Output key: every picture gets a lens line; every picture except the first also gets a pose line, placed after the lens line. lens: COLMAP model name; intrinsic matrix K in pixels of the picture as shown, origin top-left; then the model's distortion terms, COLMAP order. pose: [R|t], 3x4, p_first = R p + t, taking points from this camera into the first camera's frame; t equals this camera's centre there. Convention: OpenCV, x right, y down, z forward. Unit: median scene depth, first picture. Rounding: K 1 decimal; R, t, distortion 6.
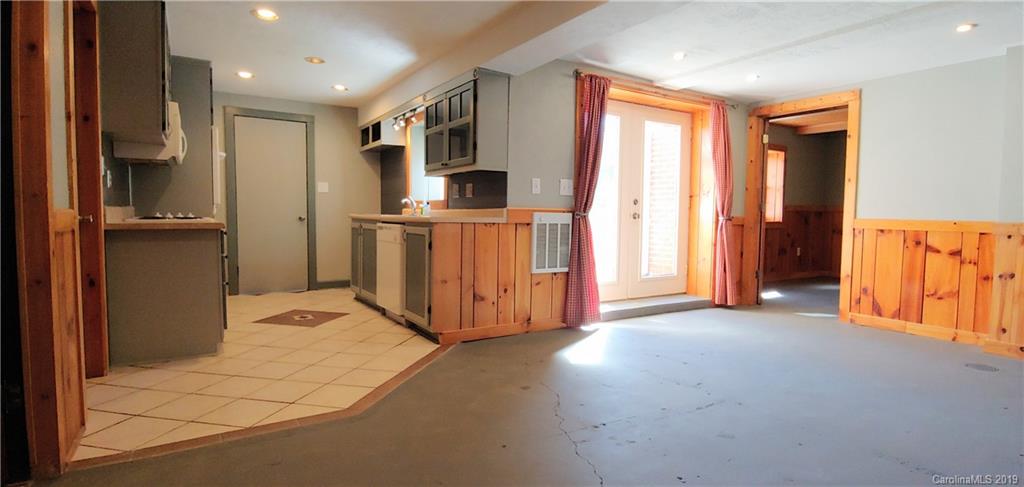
lens RADIAL K [[515.7, 0, 510.5], [0, 515.7, 242.2], [0, 0, 1]] dist [-0.006926, 0.000290]
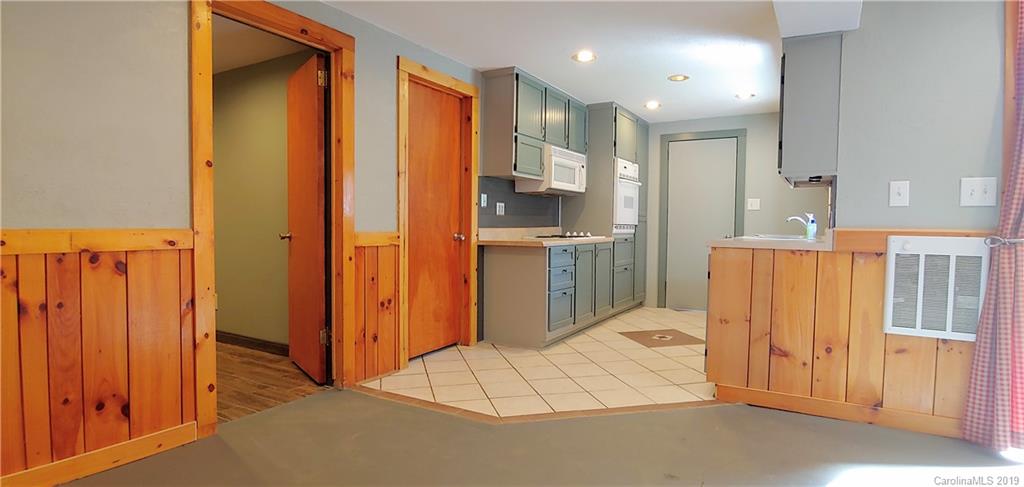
lens RADIAL K [[515.7, 0, 510.5], [0, 515.7, 242.2], [0, 0, 1]] dist [-0.006926, 0.000290]
pose [[0.457780, 0.023477, -0.888755, 0.379790], [-0.050287, 0.998735, 0.000481, -0.026393], [0.887642, 0.044473, 0.458382, 0.297913]]
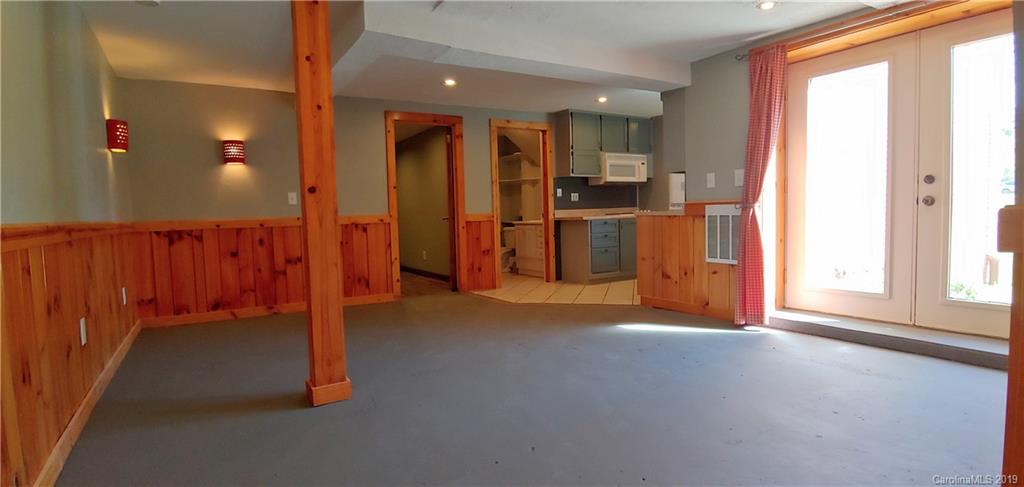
lens RADIAL K [[515.7, 0, 510.5], [0, 515.7, 242.2], [0, 0, 1]] dist [-0.006926, 0.000290]
pose [[-0.013339, 0.045081, -0.998894, 1.102240], [-0.023360, 0.998696, 0.045384, -0.019609], [0.999638, 0.023939, -0.012268, 0.591393]]
